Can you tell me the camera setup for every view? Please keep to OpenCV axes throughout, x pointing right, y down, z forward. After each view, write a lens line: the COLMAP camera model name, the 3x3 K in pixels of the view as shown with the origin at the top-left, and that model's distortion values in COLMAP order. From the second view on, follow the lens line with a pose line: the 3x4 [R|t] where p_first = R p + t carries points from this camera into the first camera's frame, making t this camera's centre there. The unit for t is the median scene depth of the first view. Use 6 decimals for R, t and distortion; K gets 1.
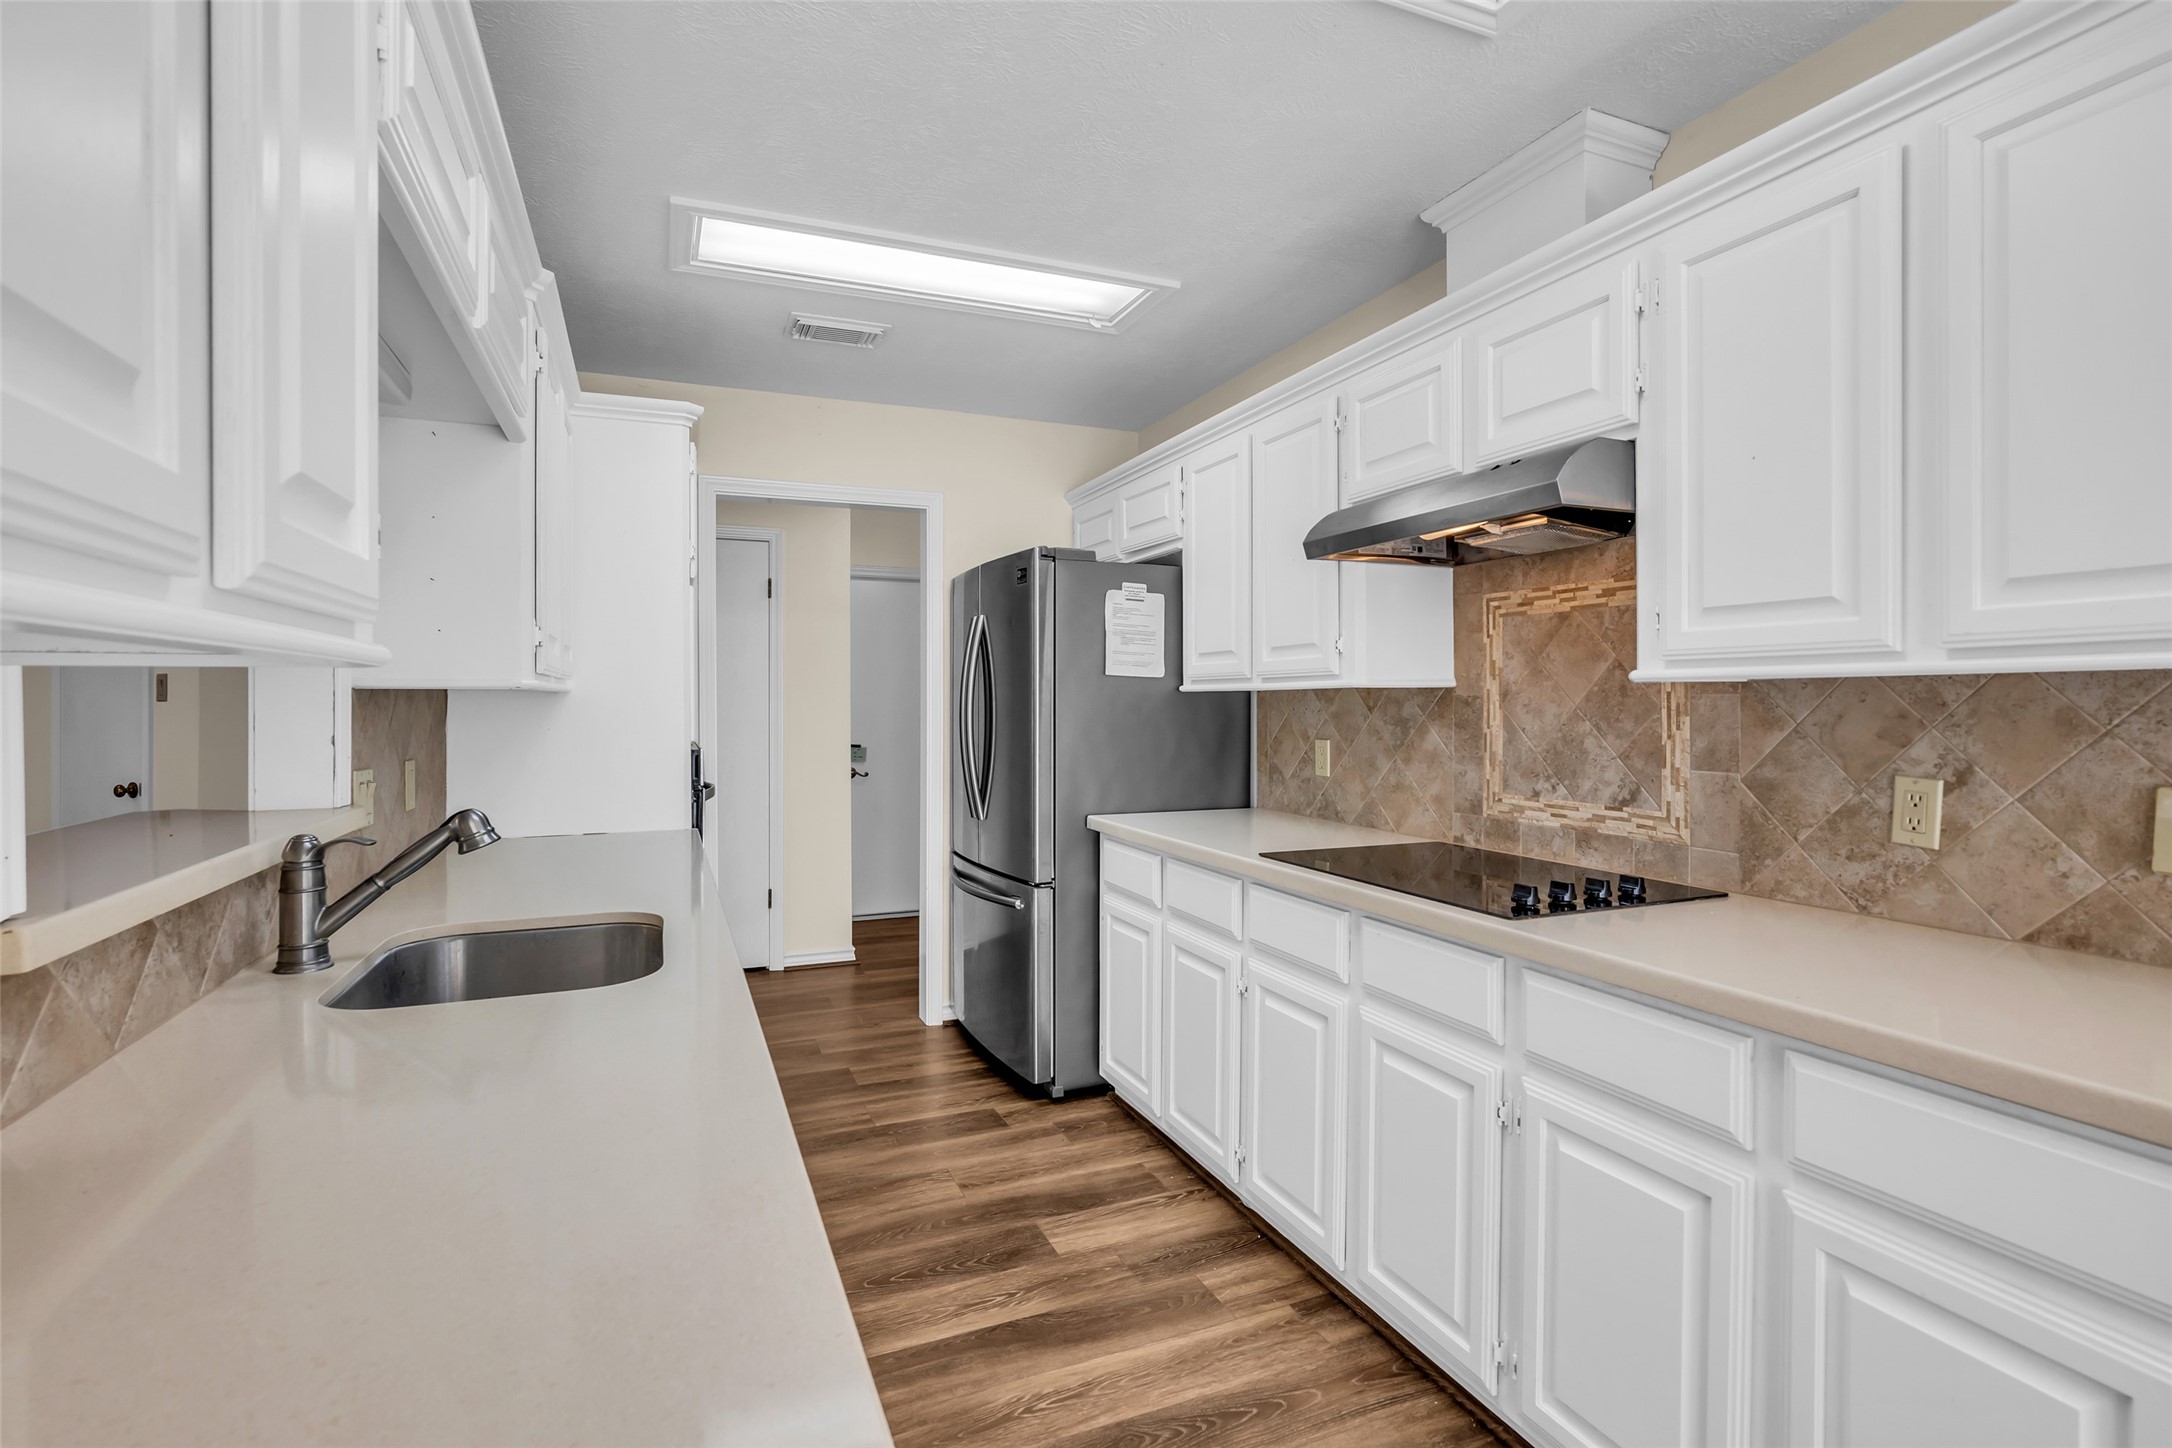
lens RADIAL K [[1020.6, 0, 1082.1], [0, 1020.6, 707.4], [0, 0, 1]] dist [-0.015351, 0.004221]
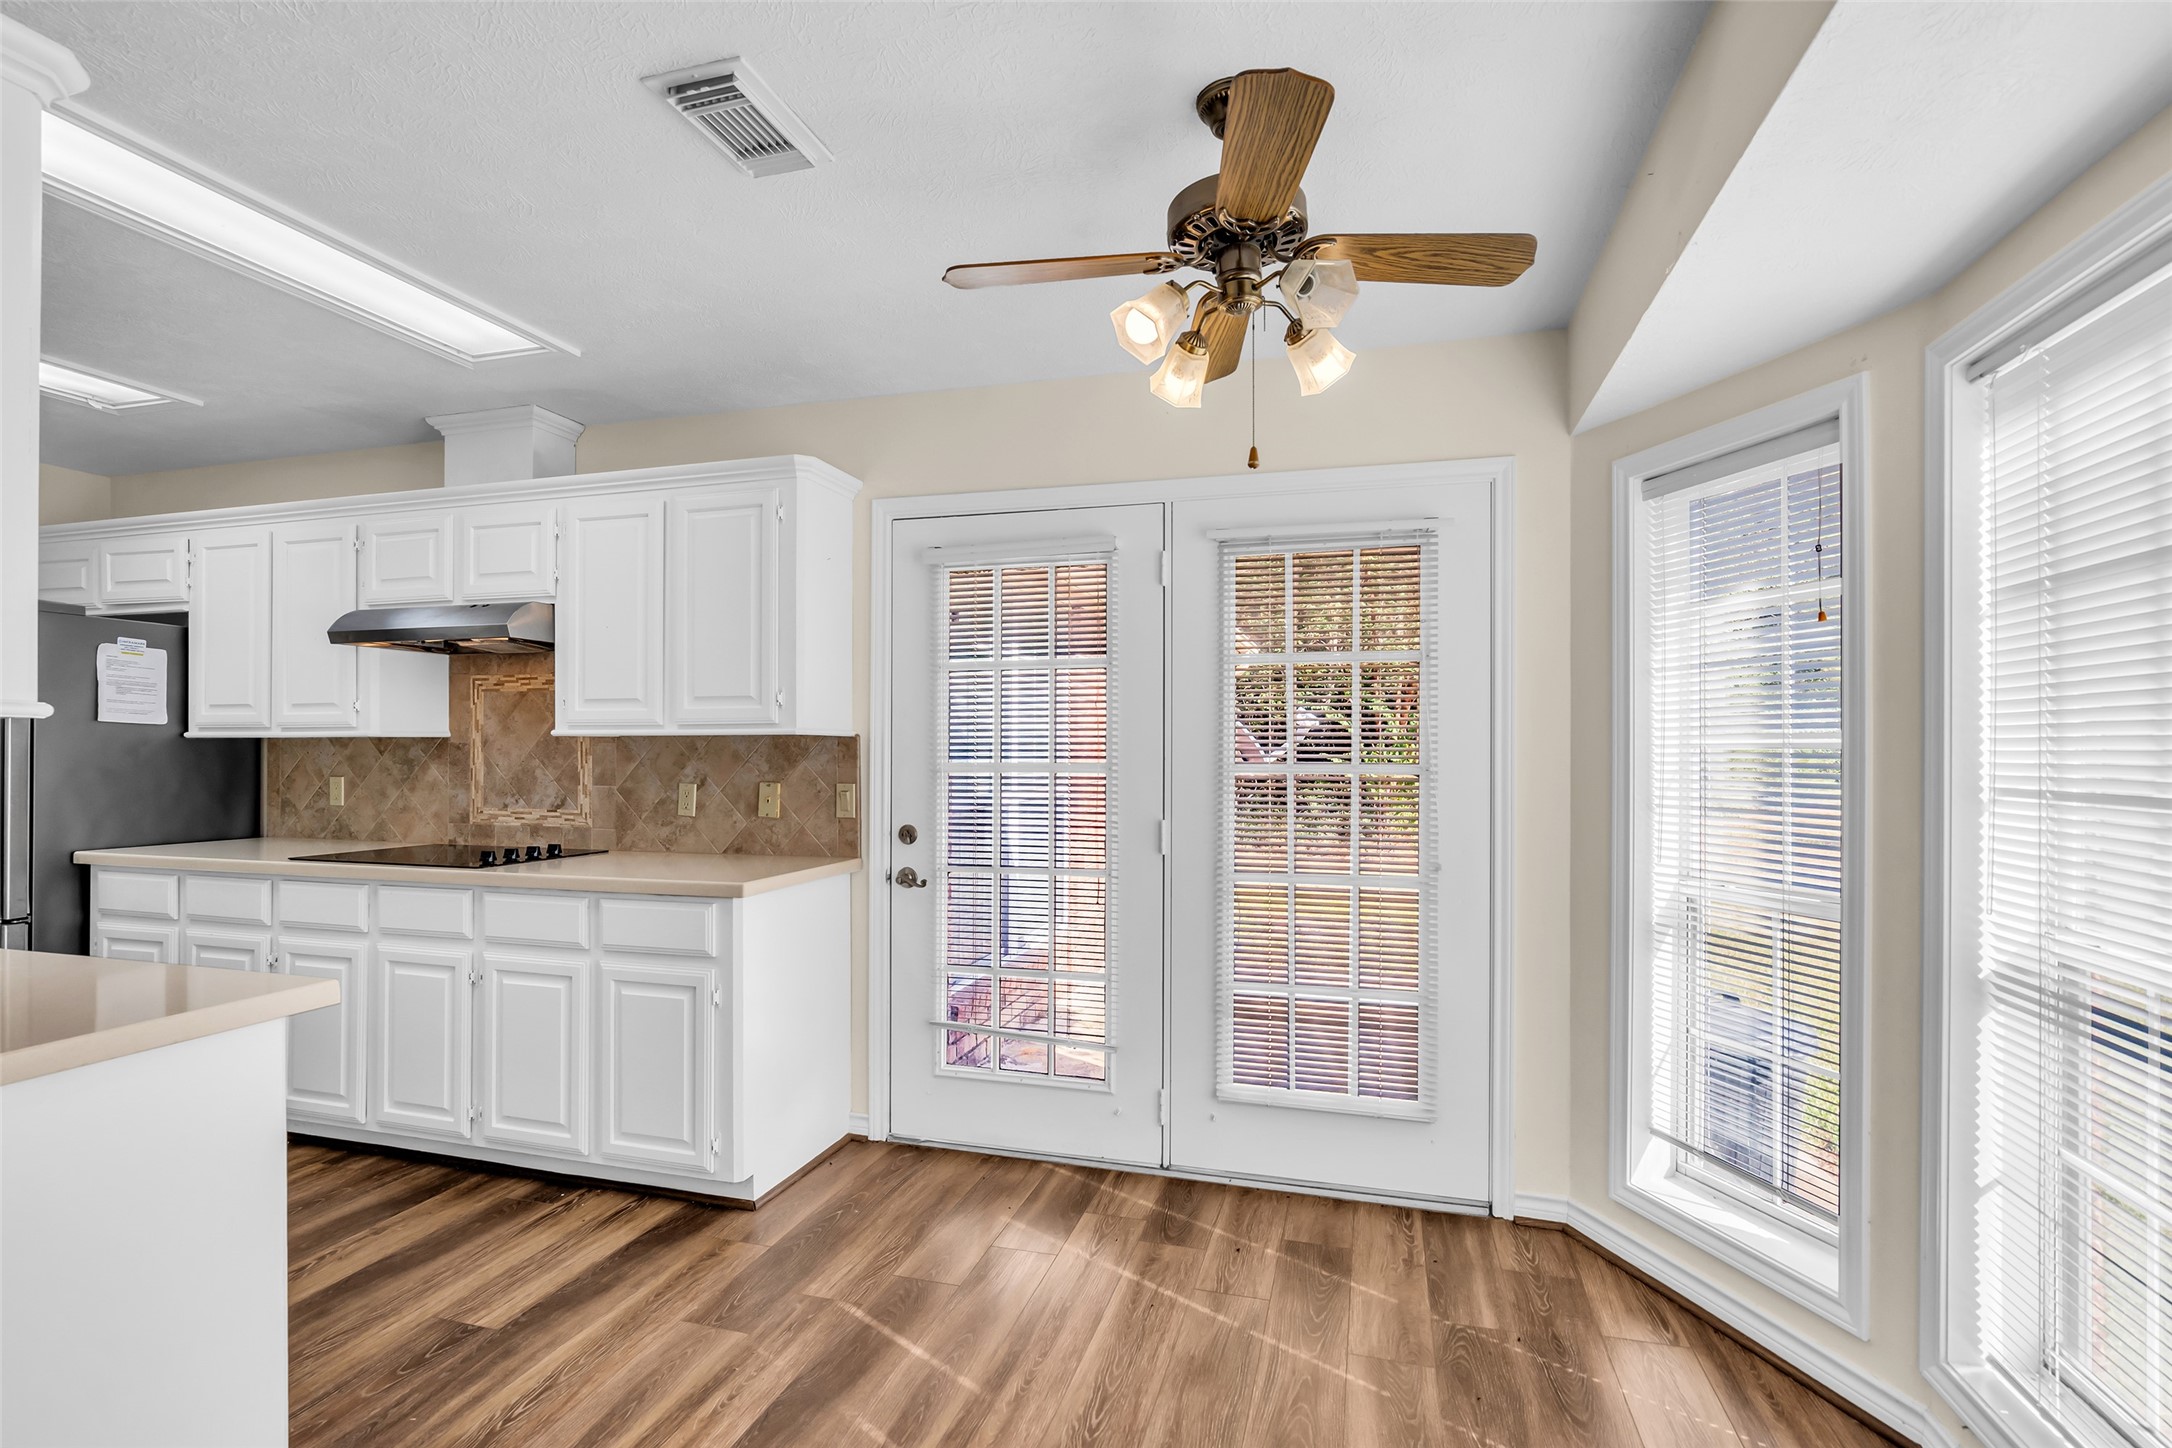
lens RADIAL K [[1010.6, 0, 1085.7], [0, 1010.6, 743.4], [0, 0, 1]] dist [-0.010912, 0.001212]
pose [[0.624506, 0.007624, 0.780983, -0.215931], [0.001675, 0.999937, -0.011101, 0.007664], [-0.781018, 0.008241, 0.624454, -0.691846]]
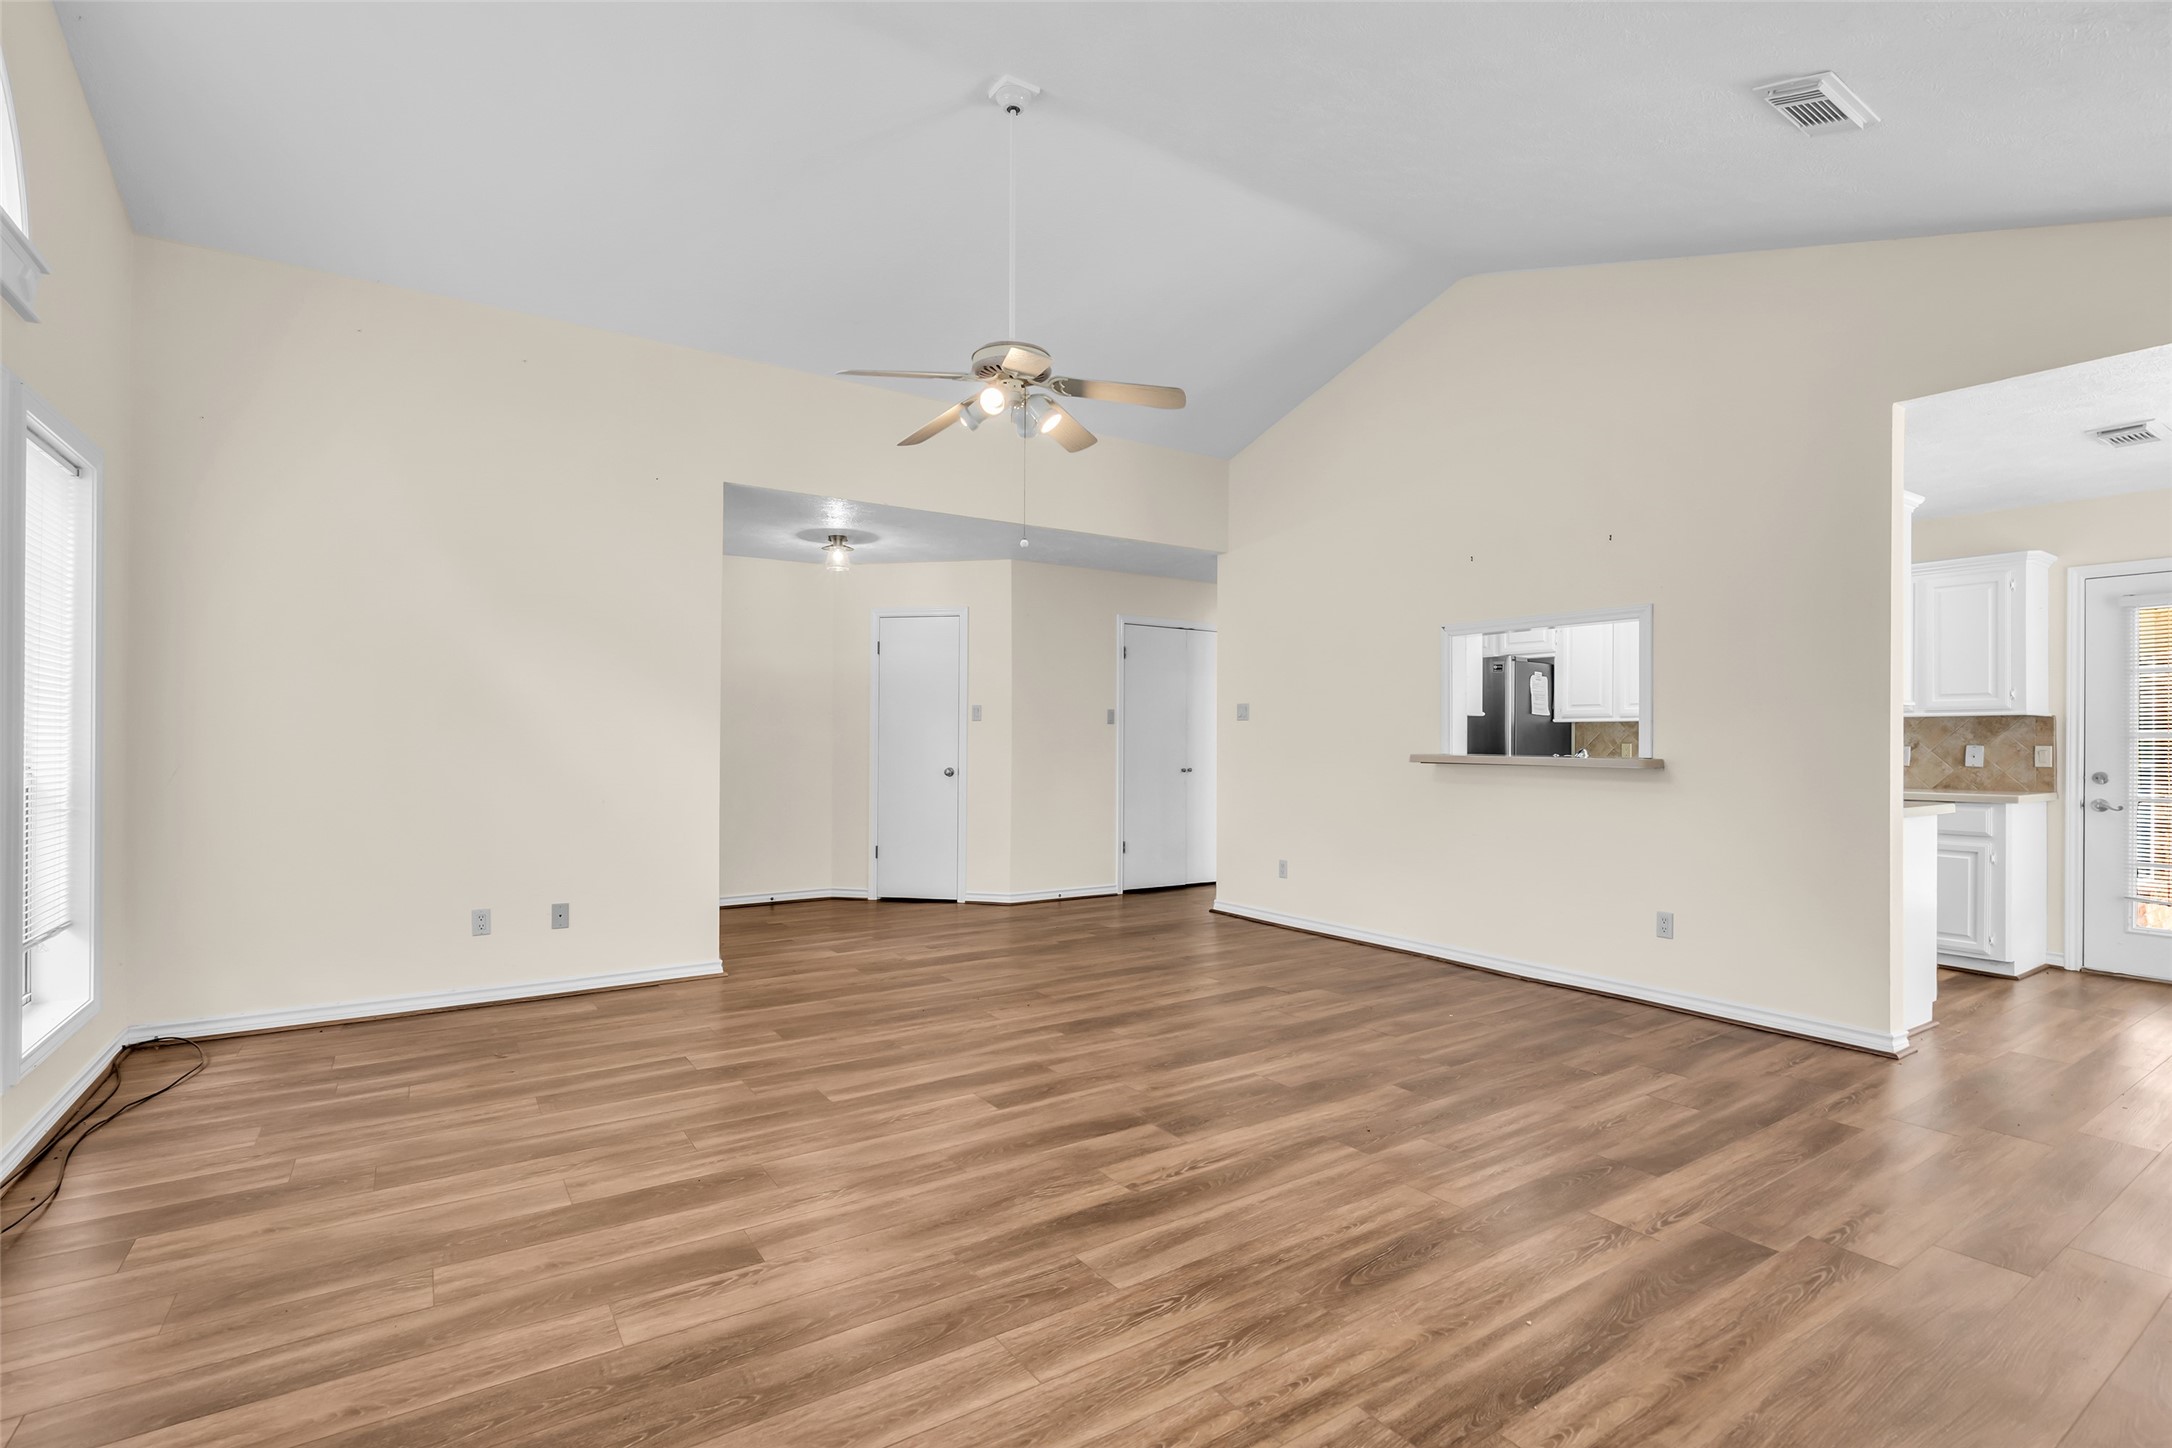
lens RADIAL K [[1013.6, 0, 1093.0], [0, 1013.6, 732.9], [0, 0, 1]] dist [-0.014572, 0.005017]
pose [[0.980055, 0.010492, 0.198449, -1.893091], [-0.007684, 0.999859, -0.014915, 0.069558], [-0.198577, 0.013093, 0.979998, -1.348928]]
